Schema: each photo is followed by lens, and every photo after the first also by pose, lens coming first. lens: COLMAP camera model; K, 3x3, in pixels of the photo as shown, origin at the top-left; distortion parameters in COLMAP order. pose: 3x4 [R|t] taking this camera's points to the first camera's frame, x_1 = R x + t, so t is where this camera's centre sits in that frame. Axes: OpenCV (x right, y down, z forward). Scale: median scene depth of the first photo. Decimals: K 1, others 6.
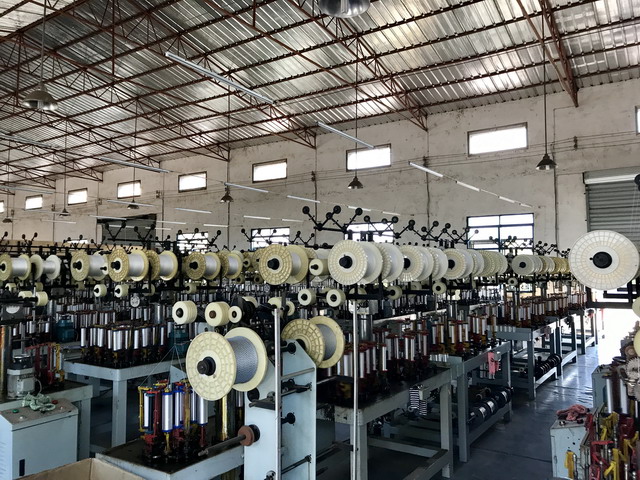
lens RADIAL K [[521.1, 0, 320.0], [0, 521.1, 240.0], [0, 0, 1]] dist [0.000020, 0.000932]
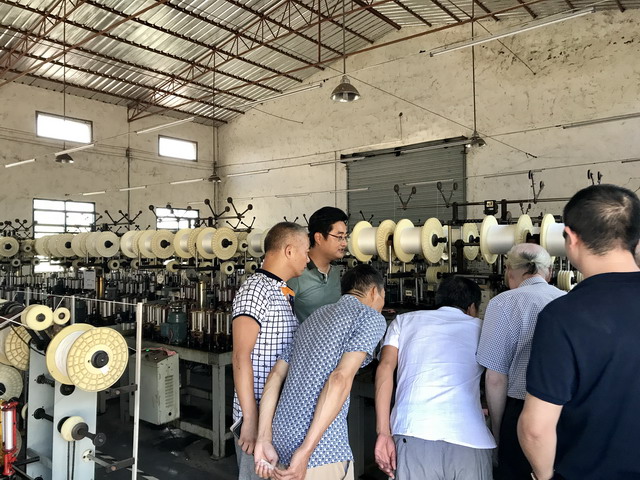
lens RADIAL K [[521.1, 0, 320.0], [0, 521.1, 240.0], [0, 0, 1]] dist [0.000020, 0.000932]
pose [[0.127442, 0.029109, 0.991419, -0.638978], [-0.048922, 0.998537, -0.023029, 0.030635], [-0.990639, -0.045567, 0.128679, 0.359051]]
